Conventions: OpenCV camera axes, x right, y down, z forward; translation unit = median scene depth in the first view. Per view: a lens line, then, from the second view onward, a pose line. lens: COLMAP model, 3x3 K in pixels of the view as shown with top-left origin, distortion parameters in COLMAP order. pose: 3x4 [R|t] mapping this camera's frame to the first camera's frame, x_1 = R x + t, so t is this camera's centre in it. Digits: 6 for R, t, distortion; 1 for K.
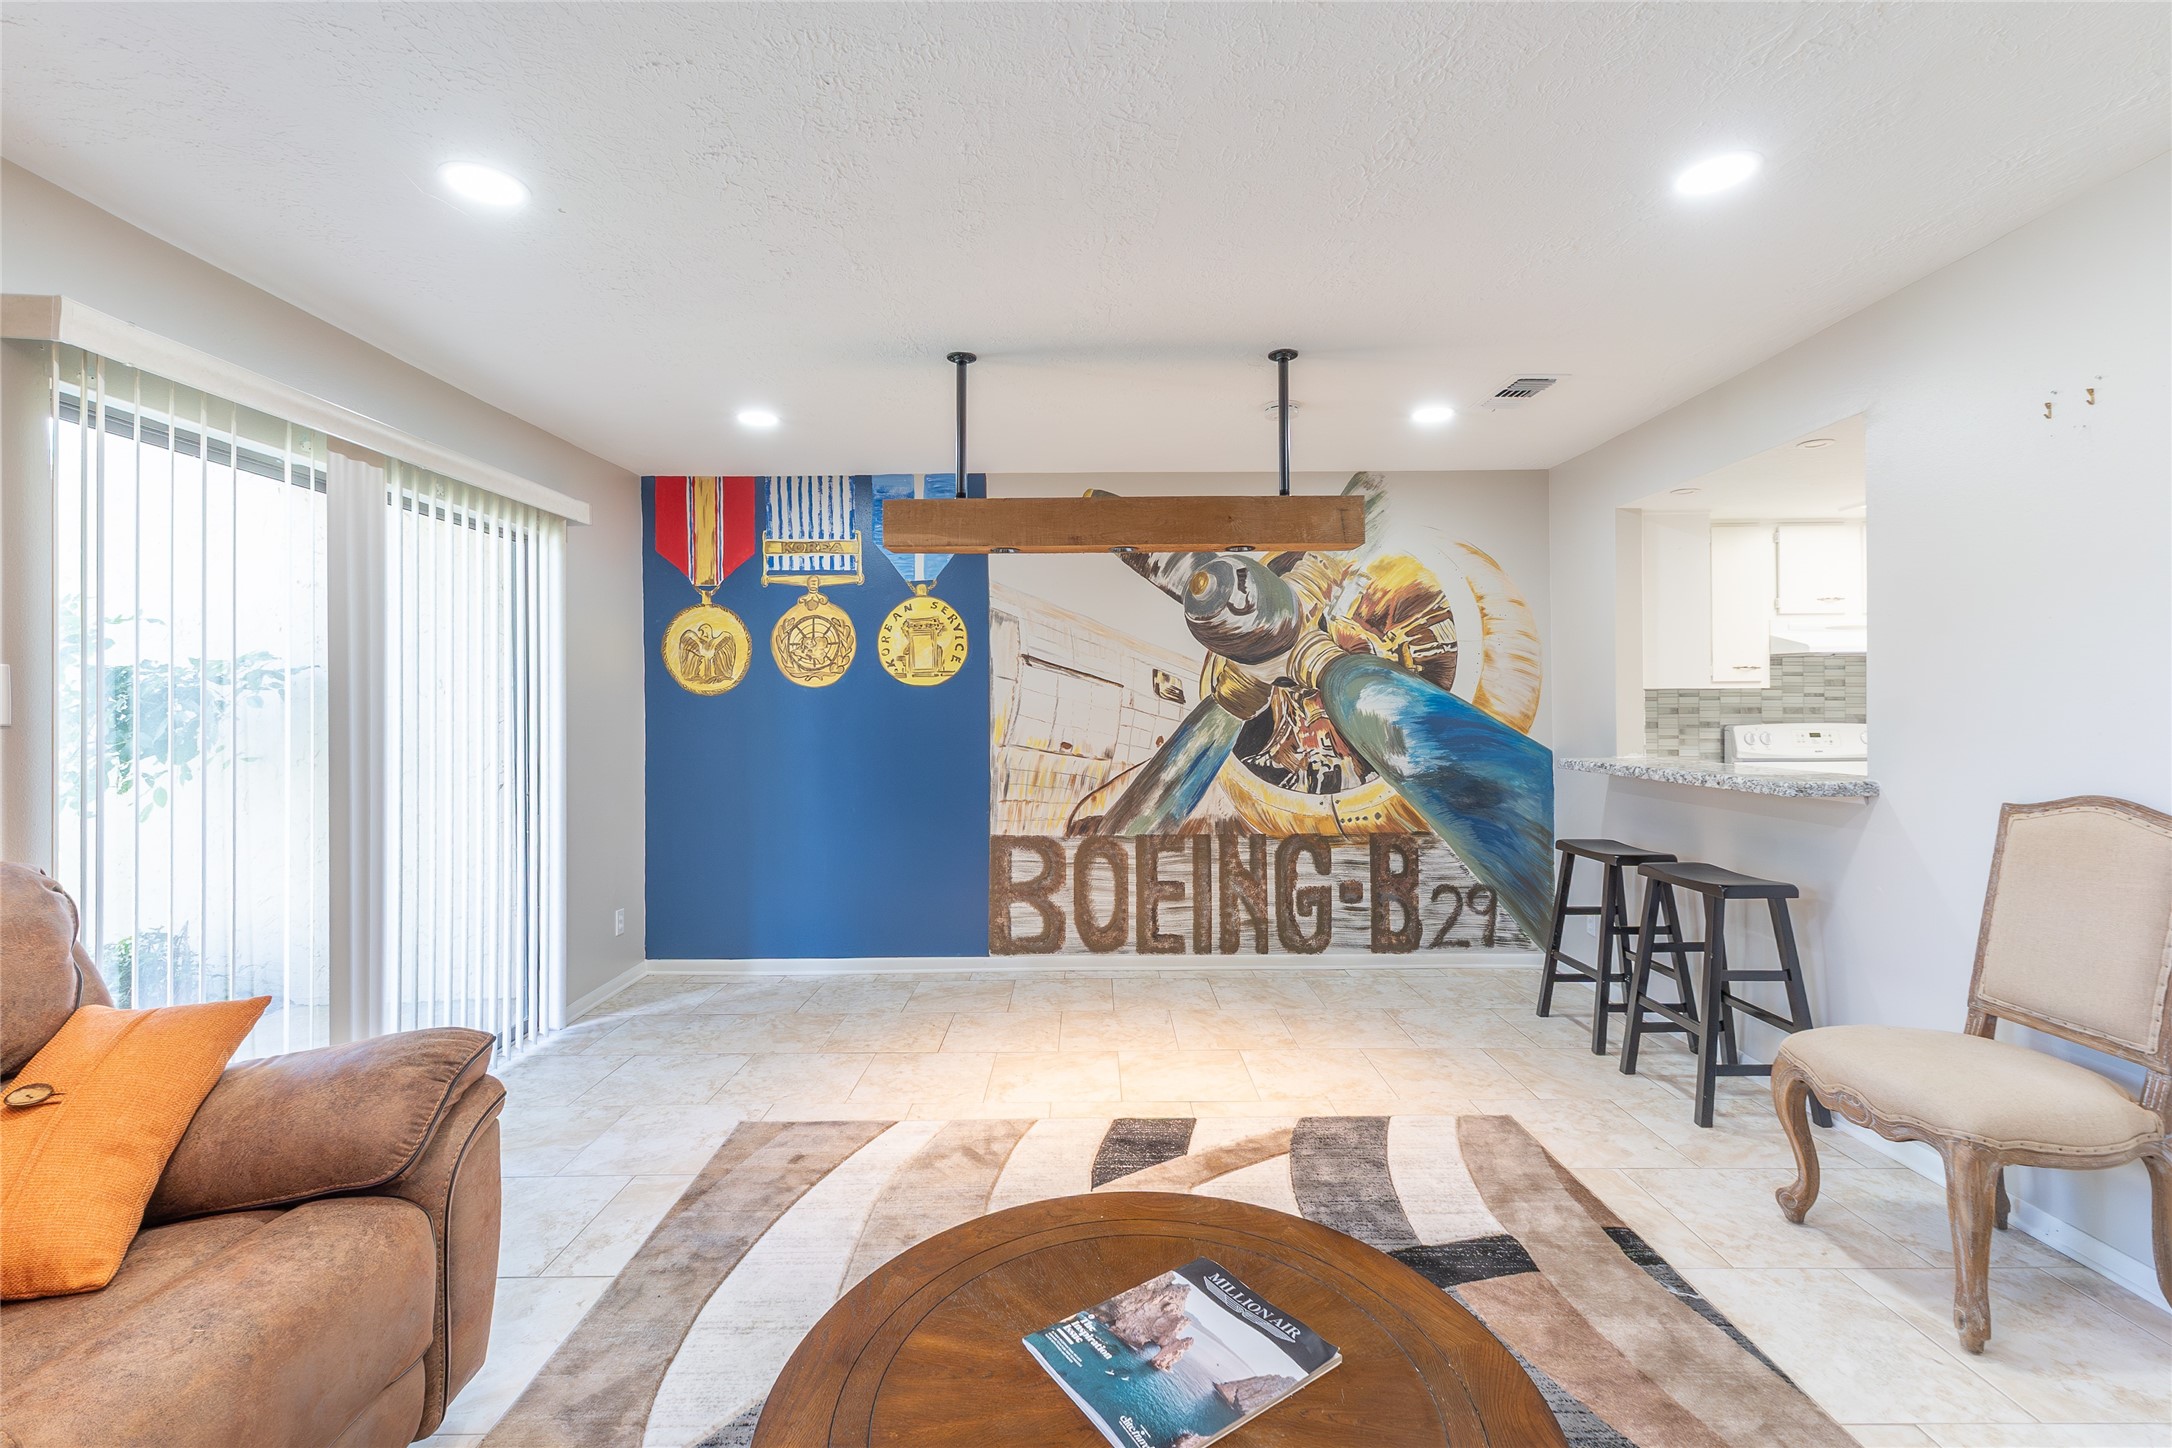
lens RADIAL K [[933.2, 0, 1096.1], [0, 933.2, 701.2], [0, 0, 1]] dist [0.000441, 0.000402]
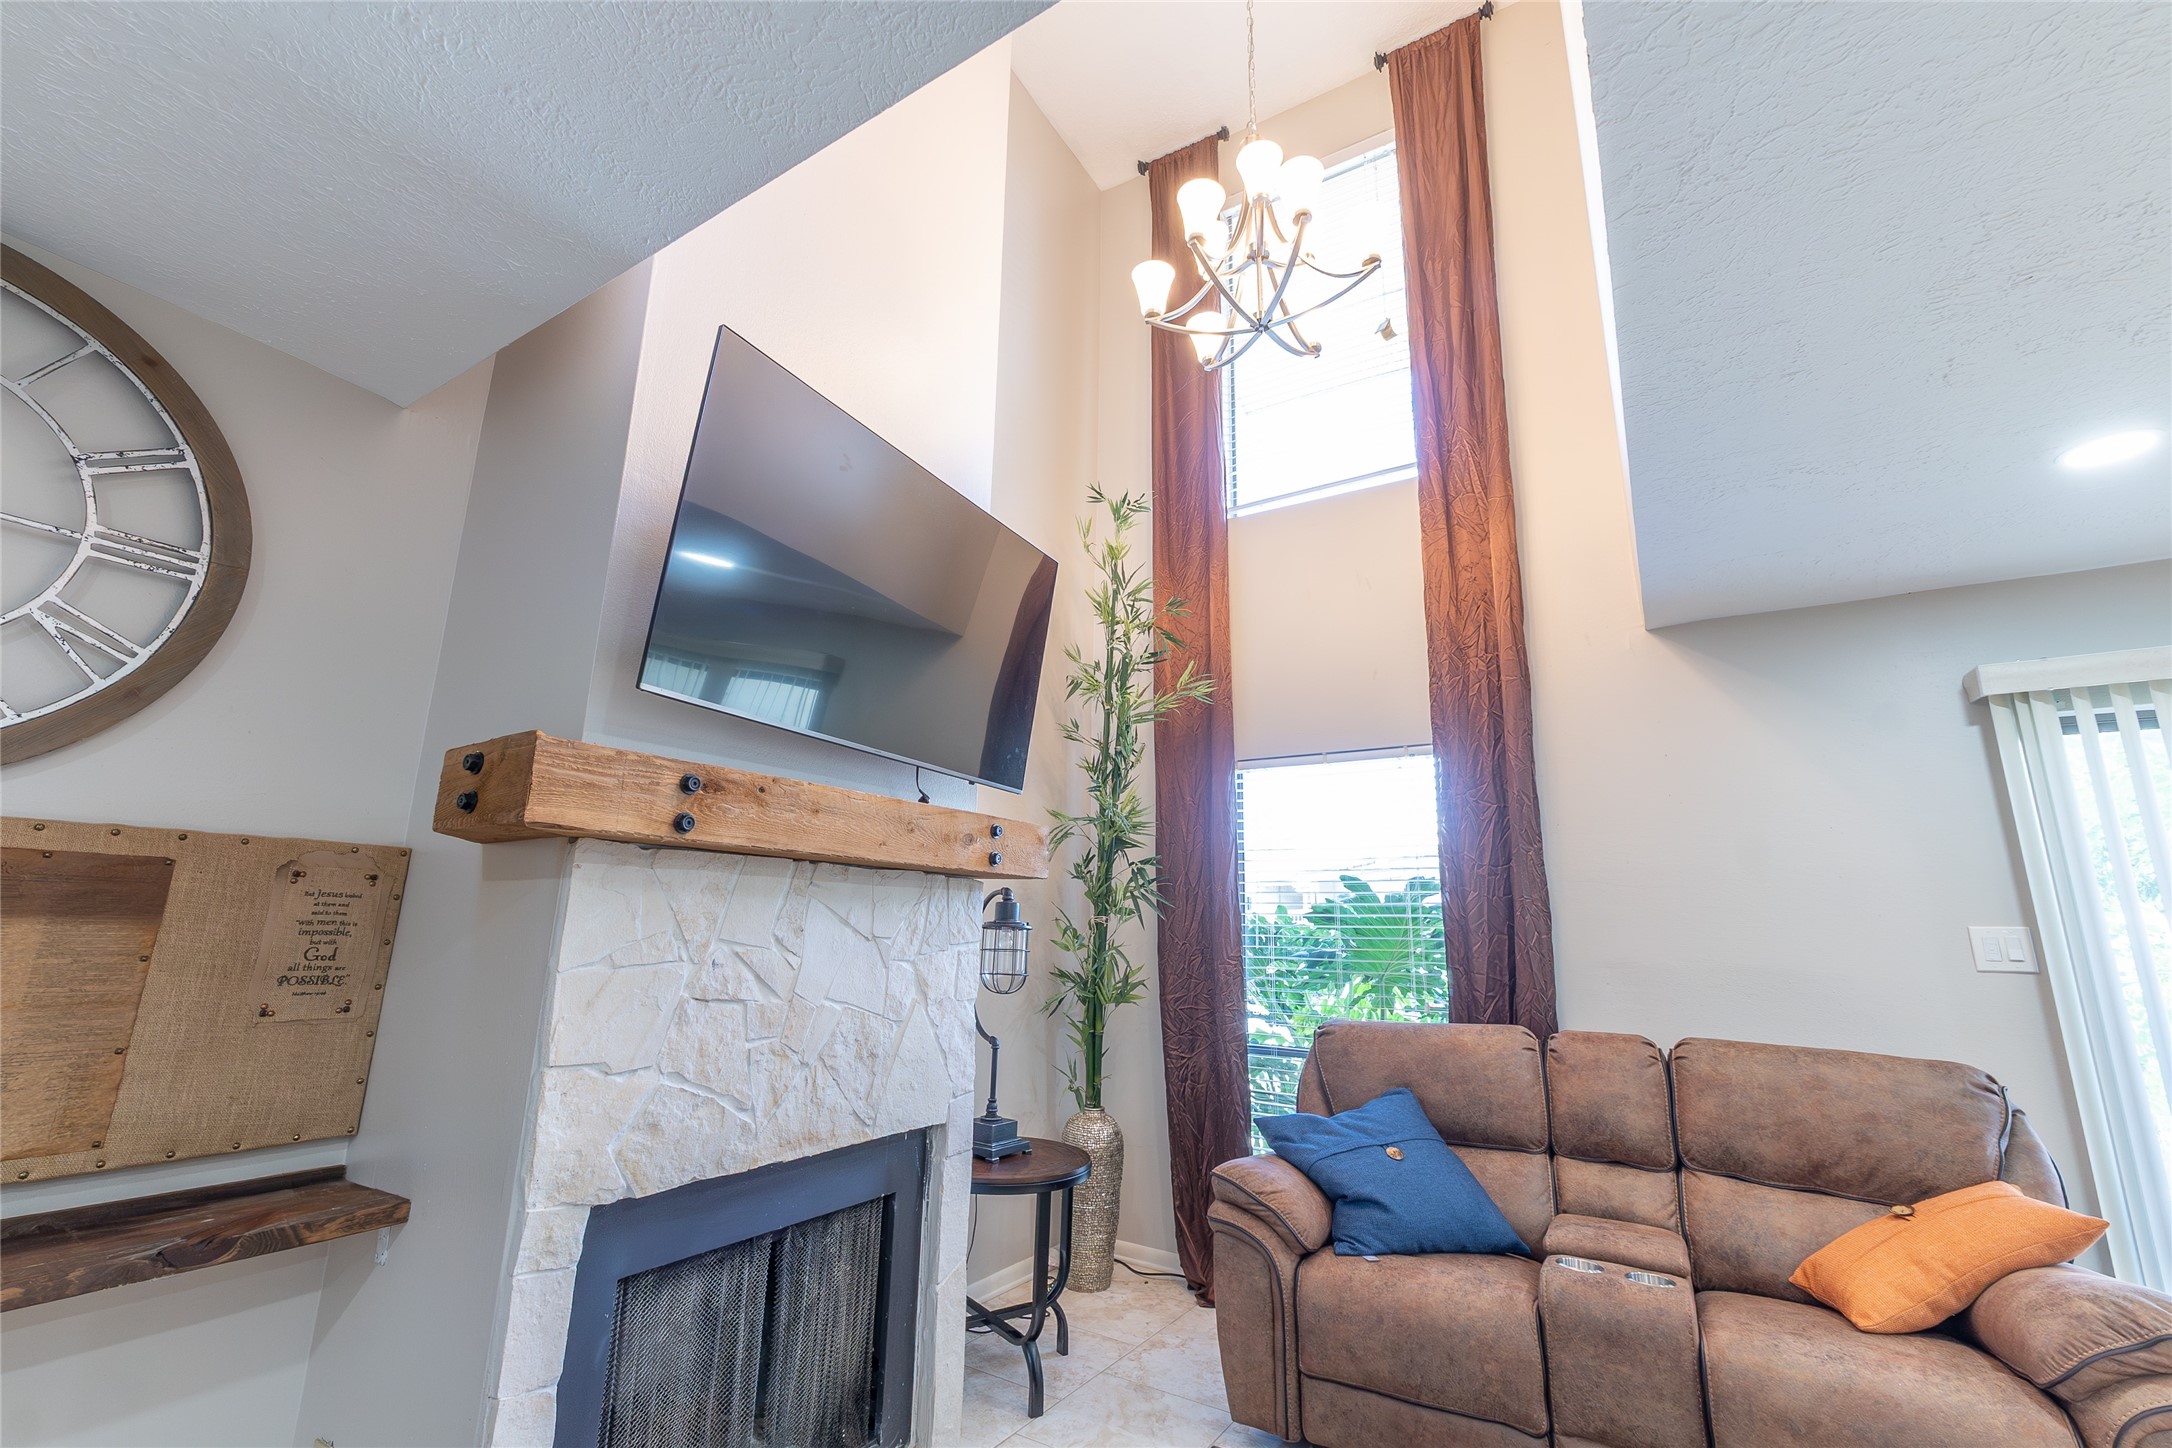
lens RADIAL K [[899.7, 0, 1086.0], [0, 899.7, 724.0], [0, 0, 1]] dist [0.002148, -0.000107]
pose [[-0.545257, -0.201916, -0.813588, 0.325788], [-0.014993, 0.972751, -0.231369, -0.001366], [0.838135, -0.113957, -0.533427, 0.240254]]
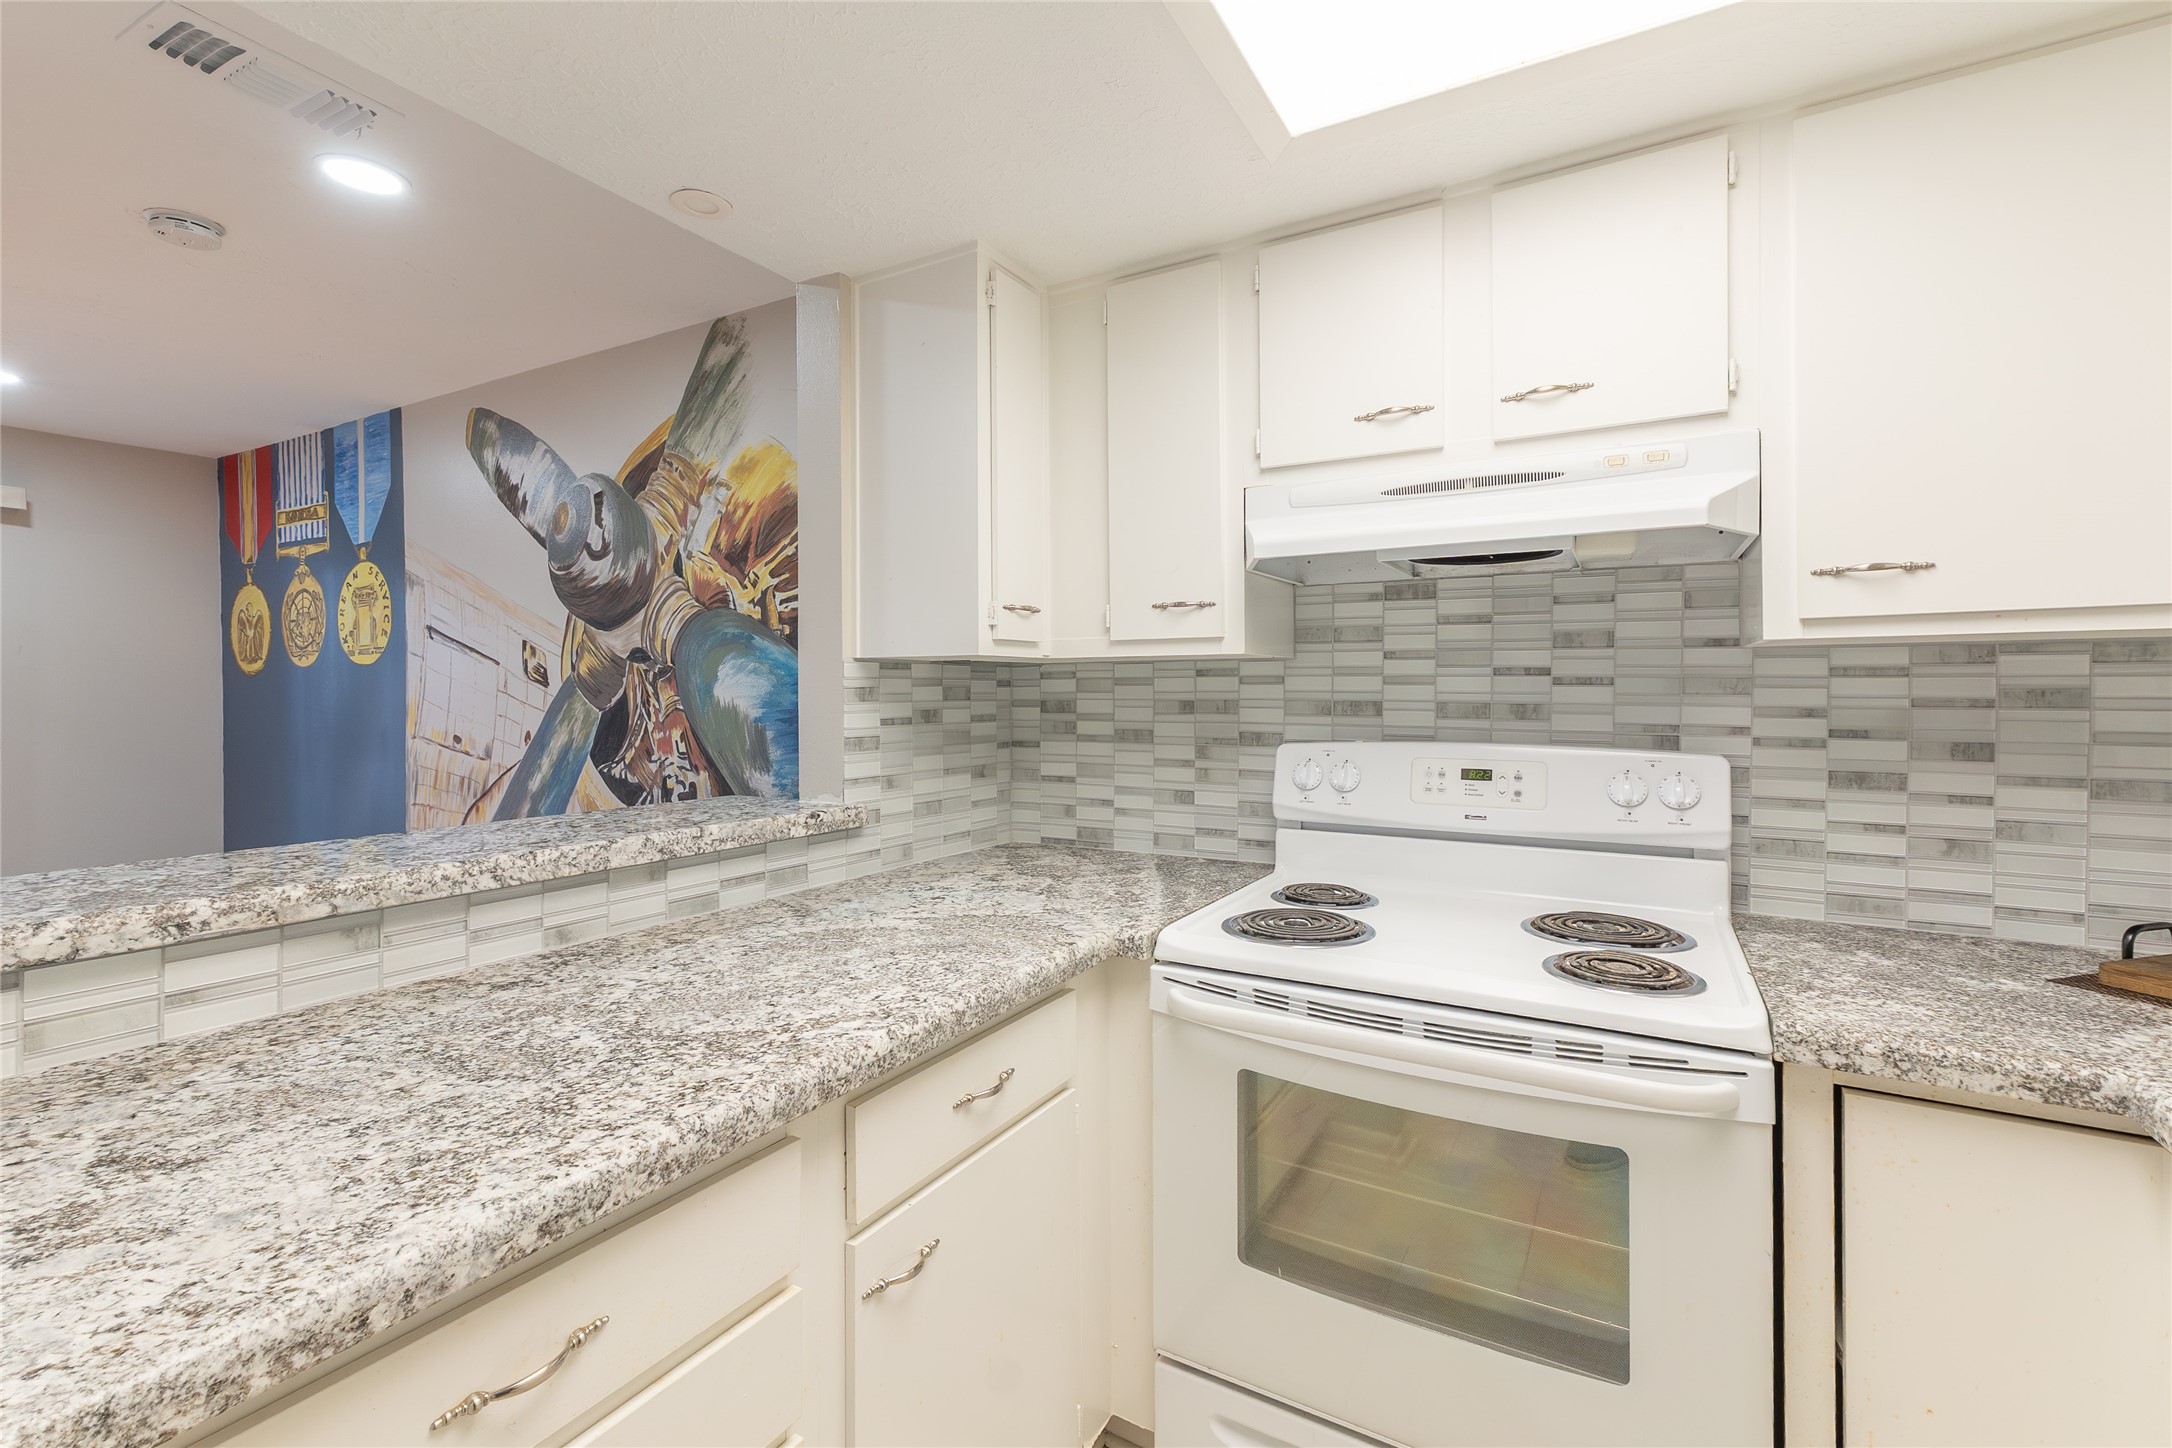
lens RADIAL K [[931.9, 0, 1067.6], [0, 931.9, 702.2], [0, 0, 1]] dist [0.003291, 0.000574]
pose [[0.867355, 0.012348, -0.497536, 0.805427], [-0.004777, 0.999853, 0.016486, 0.000562], [0.497666, -0.011923, 0.867287, 0.572128]]
